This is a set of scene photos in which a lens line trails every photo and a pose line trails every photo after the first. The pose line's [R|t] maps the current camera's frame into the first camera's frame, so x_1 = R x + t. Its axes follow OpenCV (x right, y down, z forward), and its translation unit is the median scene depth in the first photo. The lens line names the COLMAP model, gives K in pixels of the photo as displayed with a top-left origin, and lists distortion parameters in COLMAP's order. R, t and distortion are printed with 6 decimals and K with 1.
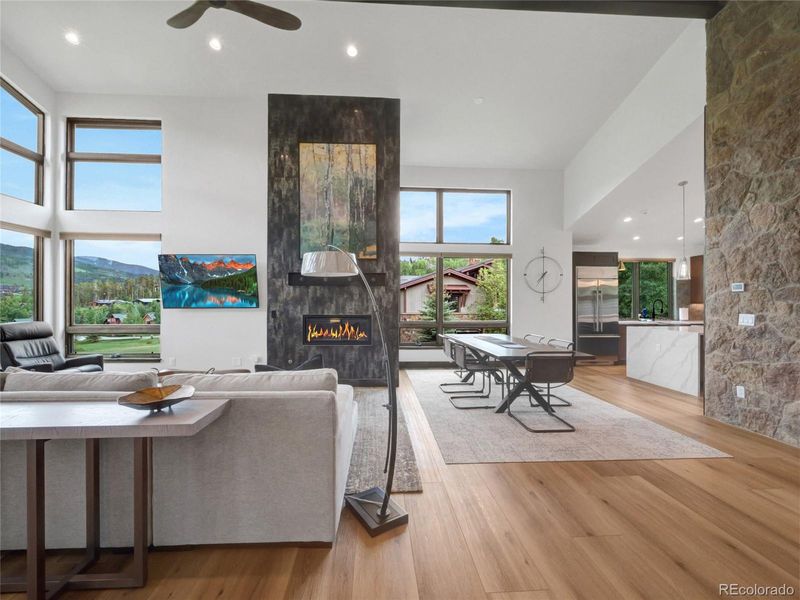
lens RADIAL K [[342.0, 0, 398.6], [0, 342.0, 318.6], [0, 0, 1]] dist [-0.006595, 0.000995]
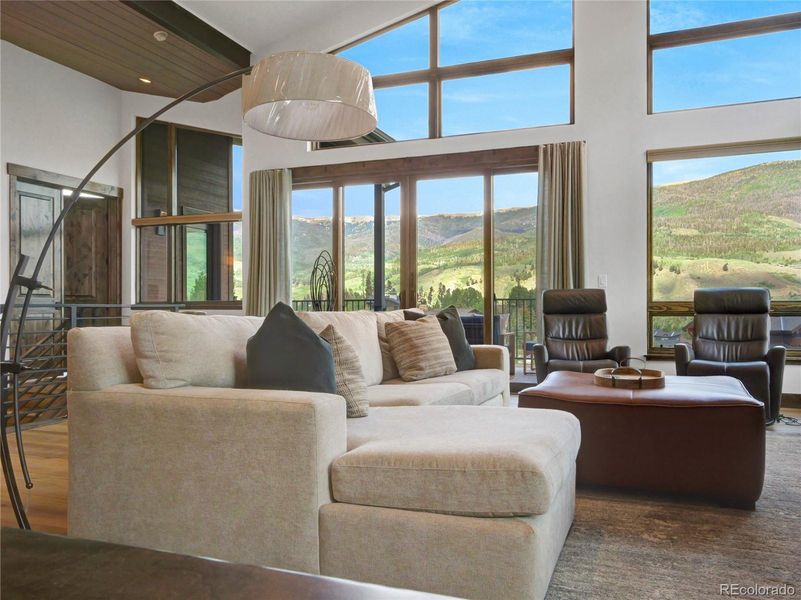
lens RADIAL K [[642.4, 0, 396.2], [0, 642.4, 313.7], [0, 0, 1]] dist [0.026219, -0.024336]
pose [[-0.425783, 0.004735, -0.904813, 0.262246], [-0.036071, 0.999103, 0.022203, 0.045305], [0.904106, 0.042091, -0.425230, 0.768696]]
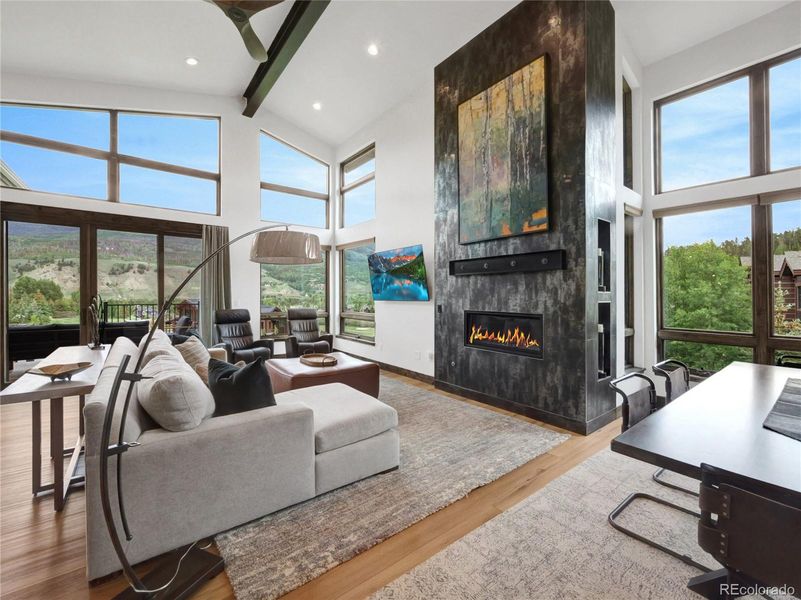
lens RADIAL K [[342.4, 0, 396.9], [0, 342.4, 304.2], [0, 0, 1]] dist [-0.006595, 0.000995]
pose [[0.555680, 0.024156, -0.831045, 0.327704], [-0.039353, 0.999222, 0.002731, -0.022049], [0.830464, 0.031187, 0.556199, 0.409552]]
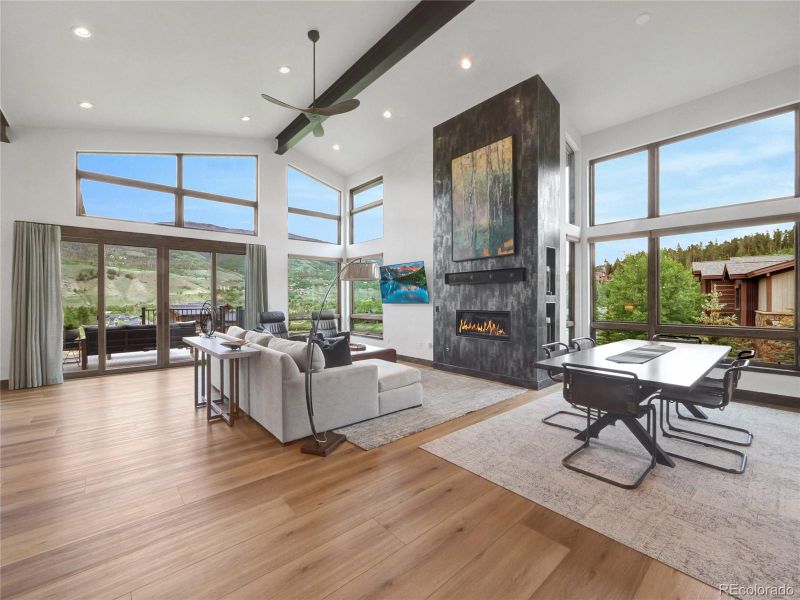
lens RADIAL K [[342.0, 0, 396.5], [0, 342.0, 321.7], [0, 0, 1]] dist [-0.006595, 0.000995]
pose [[0.603325, 0.049433, -0.795962, 0.524150], [-0.029676, 0.998777, 0.039535, -0.010804], [0.796943, -0.000231, 0.604054, 0.152820]]
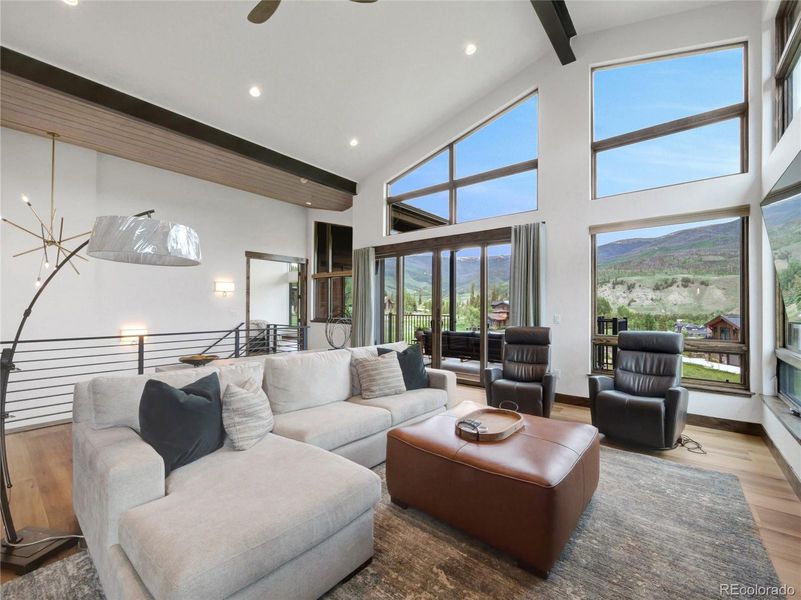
lens RADIAL K [[342.4, 0, 399.7], [0, 342.4, 309.0], [0, 0, 1]] dist [-0.006595, 0.000995]
pose [[-0.693074, -0.000307, -0.720866, -0.036480], [-0.036051, 0.998763, 0.034235, -0.043078], [0.719964, 0.049715, -0.692228, 0.924382]]
